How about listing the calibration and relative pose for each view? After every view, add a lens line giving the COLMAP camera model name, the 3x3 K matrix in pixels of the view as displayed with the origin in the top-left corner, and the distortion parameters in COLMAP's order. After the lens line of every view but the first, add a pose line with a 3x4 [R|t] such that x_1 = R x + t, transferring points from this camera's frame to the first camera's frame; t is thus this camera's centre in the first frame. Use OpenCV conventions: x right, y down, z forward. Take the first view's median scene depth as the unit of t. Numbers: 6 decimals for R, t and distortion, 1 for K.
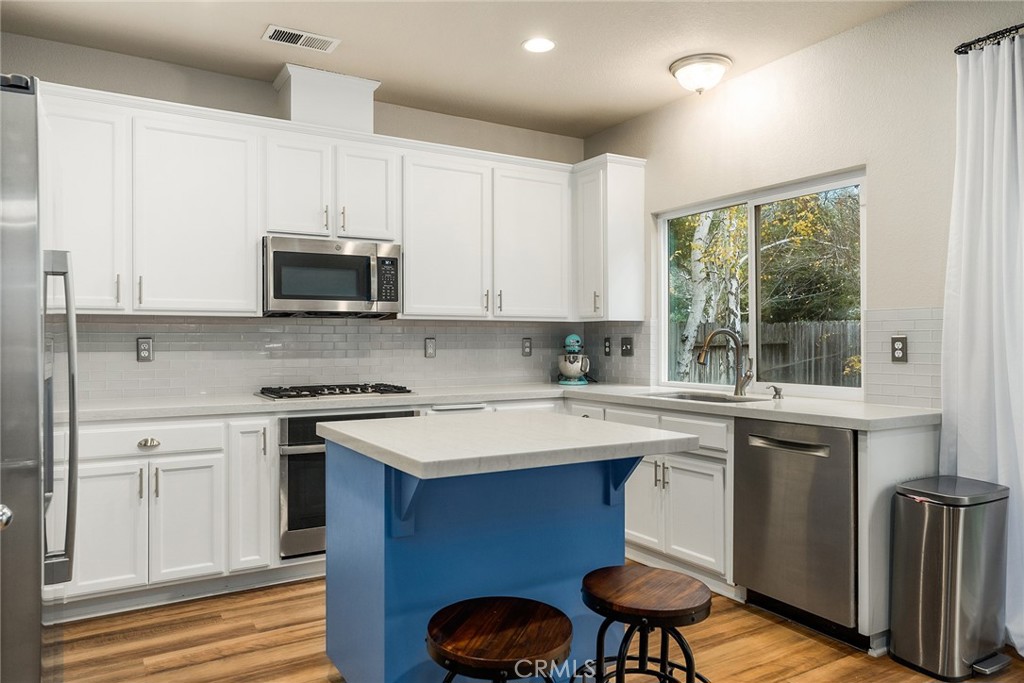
lens RADIAL K [[728.4, 0, 511.4], [0, 728.4, 341.1], [0, 0, 1]] dist [-0.011461, 0.018028]
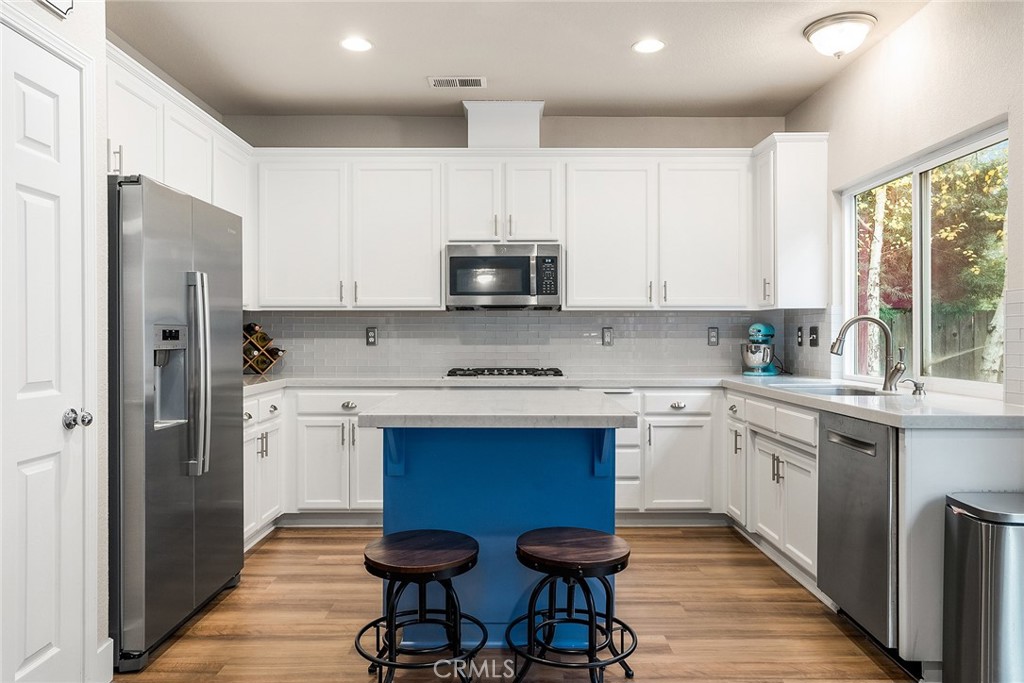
lens RADIAL K [[751.7, 0, 511.7], [0, 751.7, 342.6], [0, 0, 1]] dist [0.005742, 0.012871]
pose [[0.847784, 0.006722, -0.530299, 0.411144], [-0.001242, 0.999942, 0.010691, 0.007079], [0.530341, -0.008405, 0.847743, -0.021865]]
